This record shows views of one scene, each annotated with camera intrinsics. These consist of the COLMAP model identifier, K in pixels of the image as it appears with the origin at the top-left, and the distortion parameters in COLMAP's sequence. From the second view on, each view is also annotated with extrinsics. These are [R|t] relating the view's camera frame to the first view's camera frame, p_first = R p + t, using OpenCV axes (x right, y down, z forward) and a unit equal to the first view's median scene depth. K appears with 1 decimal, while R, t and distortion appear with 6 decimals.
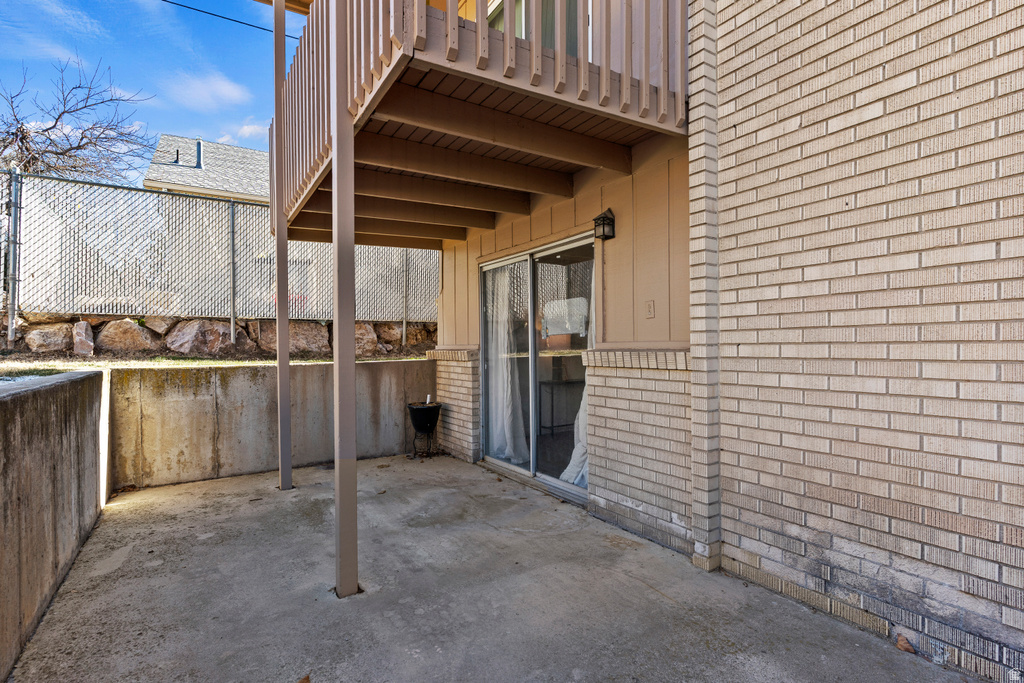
lens RADIAL K [[494.2, 0, 512.2], [0, 494.2, 352.4], [0, 0, 1]] dist [-0.000327, 0.000019]
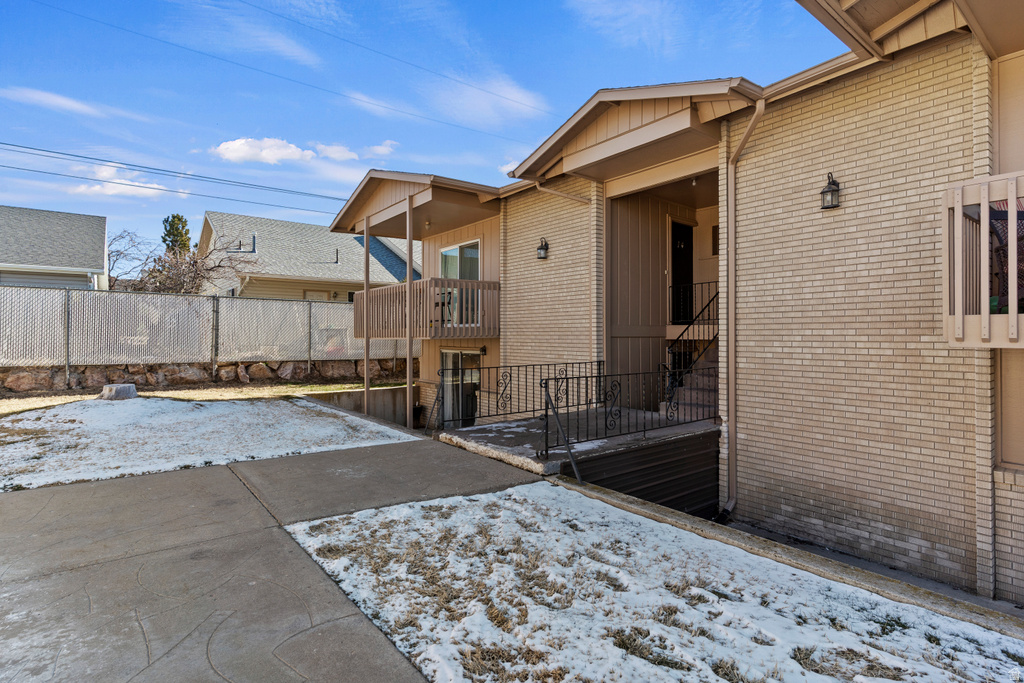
lens RADIAL K [[489.5, 0, 512.0], [0, 489.5, 341.5], [0, 0, 1]] dist [0.001561, 0.000174]
pose [[0.993557, 0.010815, 0.112814, 0.020174], [-0.010479, 0.999939, -0.003572, -0.299402], [-0.112846, 0.002367, 0.993610, -2.070384]]
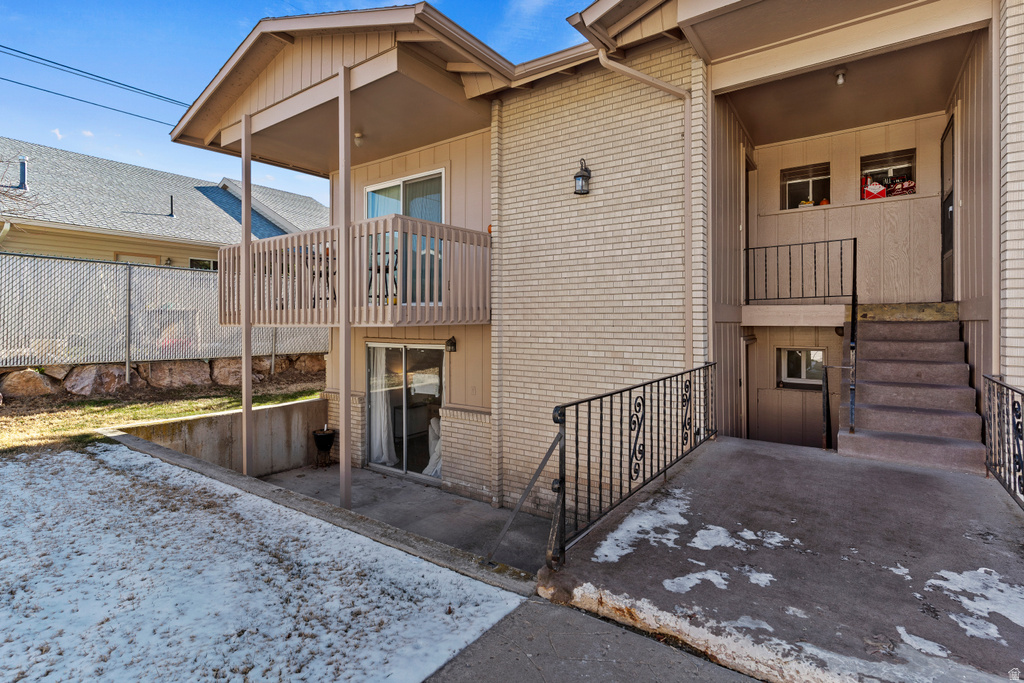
lens RADIAL K [[497.0, 0, 506.4], [0, 497.0, 326.0], [0, 0, 1]] dist [-0.000821, 0.000508]
pose [[0.927579, 0.008529, 0.373529, -0.345654], [-0.005127, 0.999936, -0.010100, -0.305380], [-0.373591, 0.007454, 0.927564, -0.918720]]
